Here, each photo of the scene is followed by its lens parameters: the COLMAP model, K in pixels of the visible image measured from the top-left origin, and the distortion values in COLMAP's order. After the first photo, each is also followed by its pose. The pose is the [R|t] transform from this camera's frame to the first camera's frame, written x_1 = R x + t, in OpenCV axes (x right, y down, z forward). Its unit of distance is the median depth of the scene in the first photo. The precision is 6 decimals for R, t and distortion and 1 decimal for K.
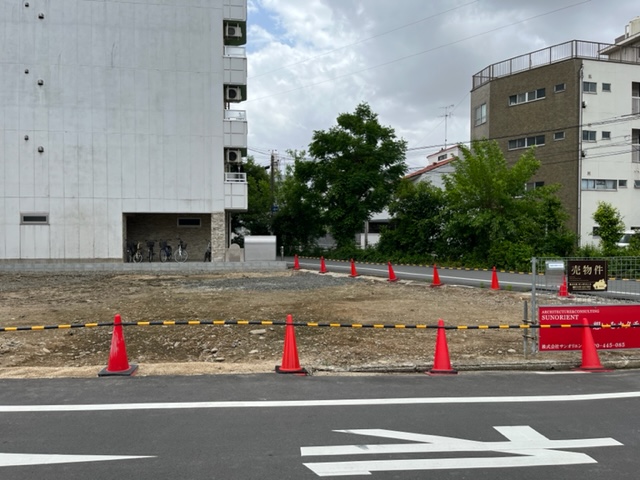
lens RADIAL K [[482.9, 0, 320.1], [0, 482.9, 242.2], [0, 0, 1]] dist [0.072192, -0.099964]
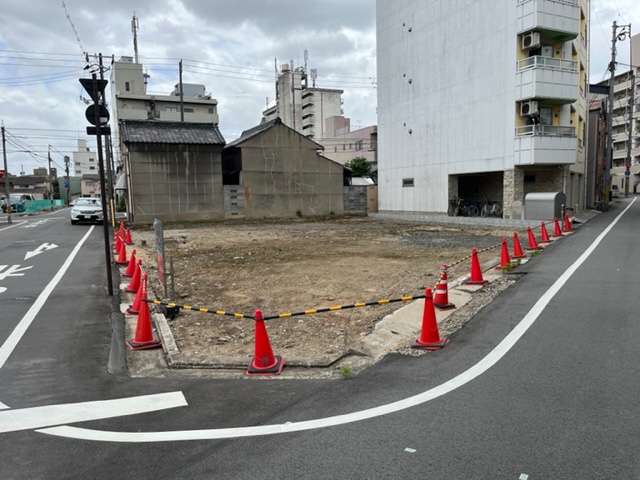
lens RADIAL K [[482.9, 0, 320.6], [0, 482.9, 241.5], [0, 0, 1]] dist [0.072192, -0.099964]
pose [[0.300091, 0.086966, -0.949938, 0.659433], [0.008803, 0.995541, 0.093922, -0.011557], [0.953870, -0.036547, 0.297987, 0.332937]]
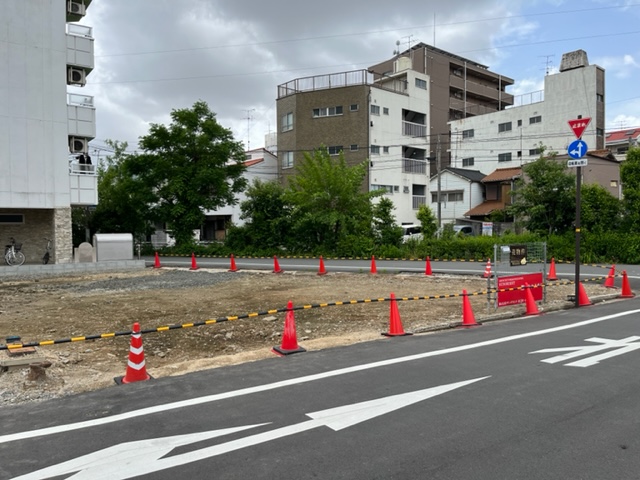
lens RADIAL K [[482.9, 0, 320.9], [0, 482.9, 240.9], [0, 0, 1]] dist [0.072192, -0.099964]
pose [[0.874956, -0.021580, 0.483721, -0.237993], [0.018809, 0.999767, 0.010580, -0.001584], [-0.483836, -0.000158, 0.875158, -0.011609]]
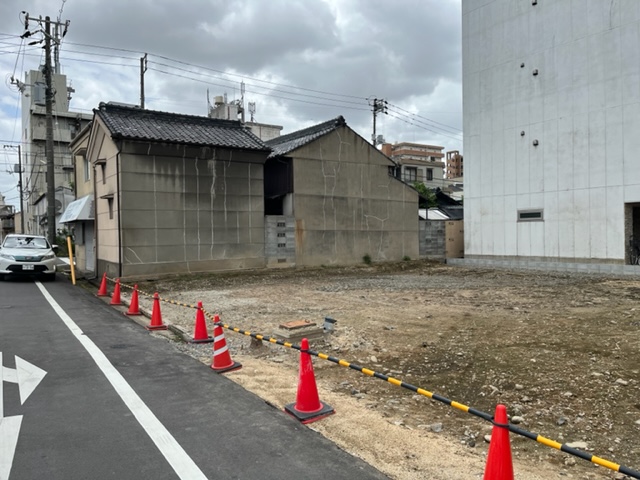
lens RADIAL K [[482.9, 0, 319.2], [0, 482.9, 241.1], [0, 0, 1]] dist [0.072192, -0.099964]
pose [[0.467019, 0.005427, -0.884230, 0.077225], [0.002177, 0.999971, 0.007287, -0.004166], [0.884244, -0.005328, 0.466994, 0.171057]]
